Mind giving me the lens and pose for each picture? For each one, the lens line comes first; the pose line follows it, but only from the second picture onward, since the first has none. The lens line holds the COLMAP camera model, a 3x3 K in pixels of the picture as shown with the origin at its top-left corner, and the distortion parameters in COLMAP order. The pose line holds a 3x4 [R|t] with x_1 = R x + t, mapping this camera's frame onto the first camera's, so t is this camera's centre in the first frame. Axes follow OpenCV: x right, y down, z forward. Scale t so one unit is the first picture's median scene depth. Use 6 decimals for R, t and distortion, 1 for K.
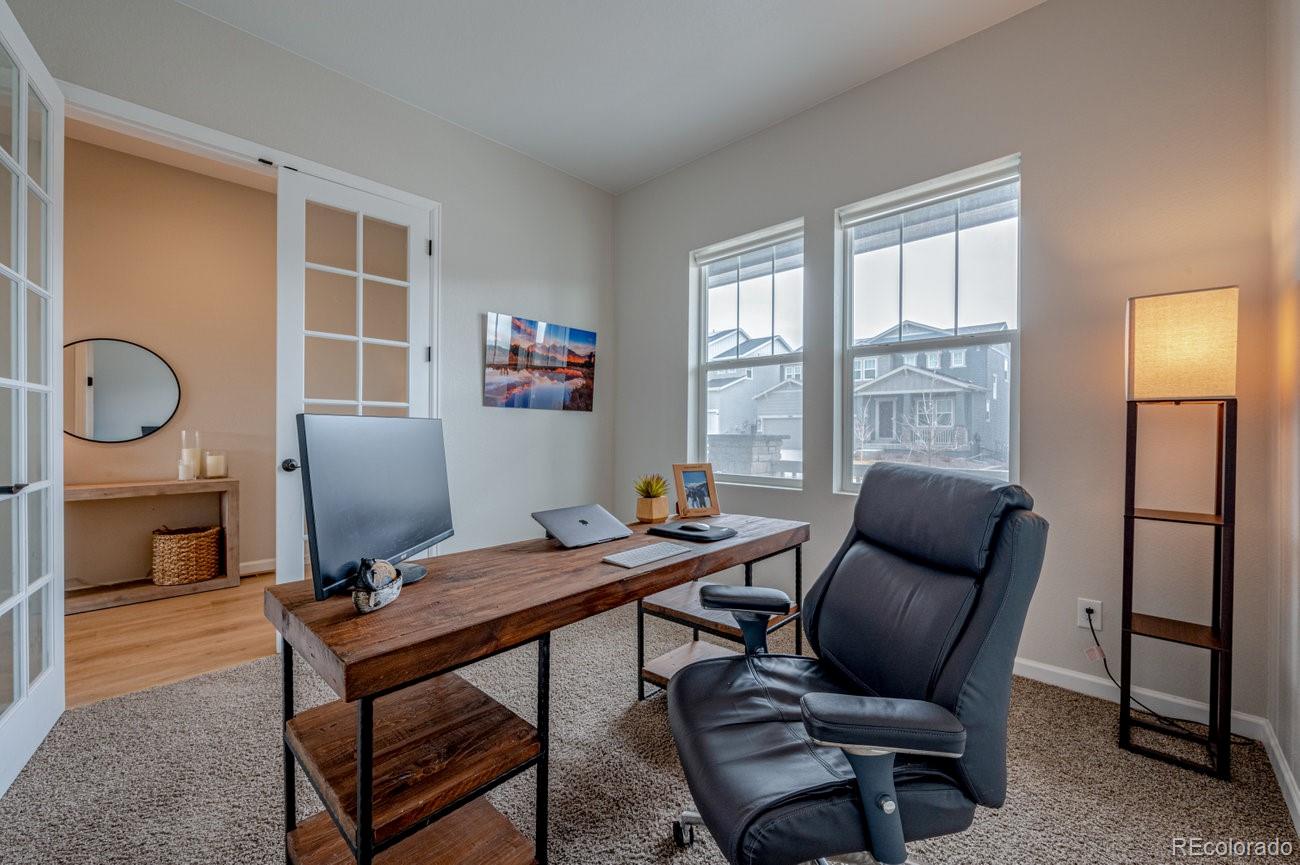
lens RADIAL K [[517.4, 0, 645.6], [0, 517.4, 434.2], [0, 0, 1]] dist [-0.006544, 0.000533]
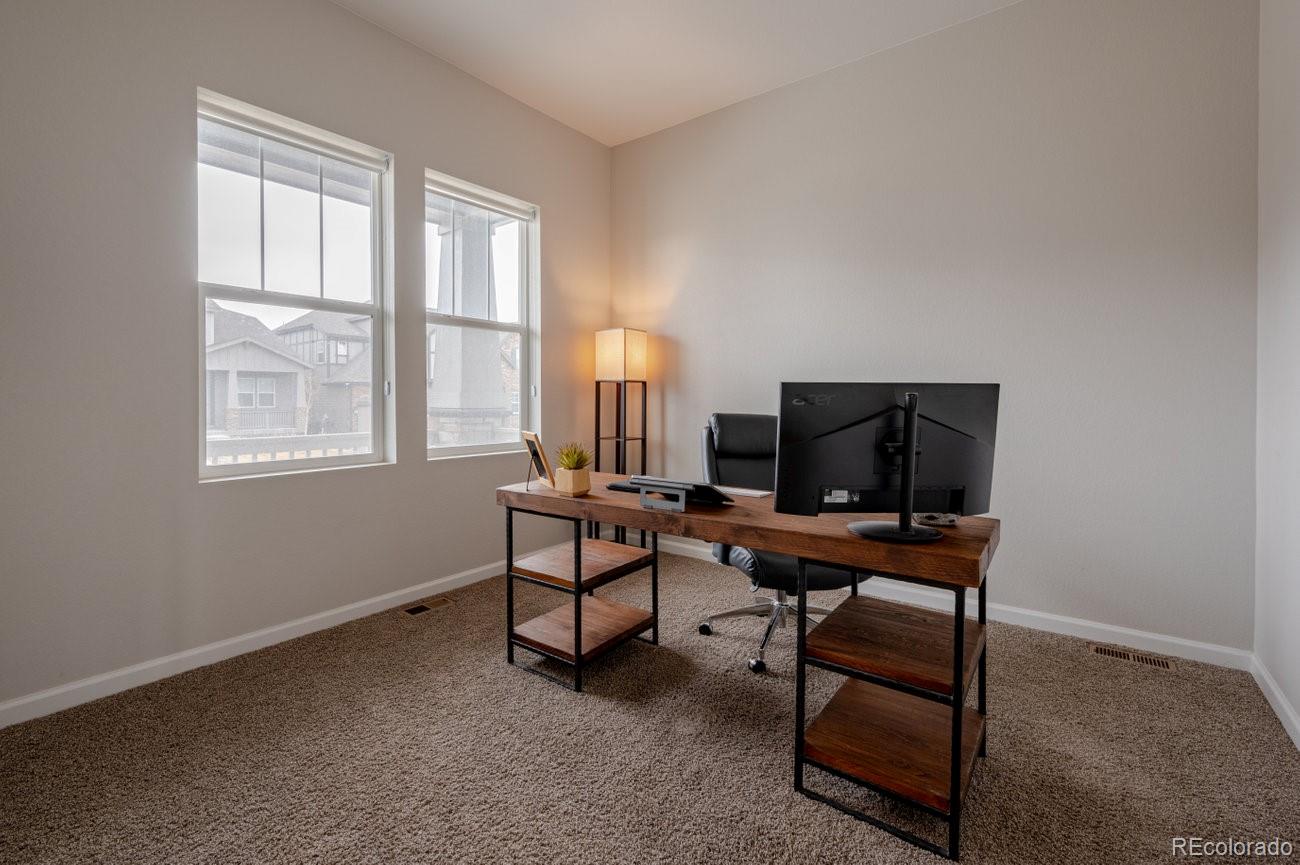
lens RADIAL K [[526.3, 0, 650.0], [0, 526.3, 432.5], [0, 0, 1]] dist [-0.005881, 0.000891]
pose [[-0.074274, -0.065892, 0.995059, -0.632870], [0.017326, 0.997579, 0.067352, -0.002176], [-0.997087, 0.022242, -0.072953, 0.632113]]
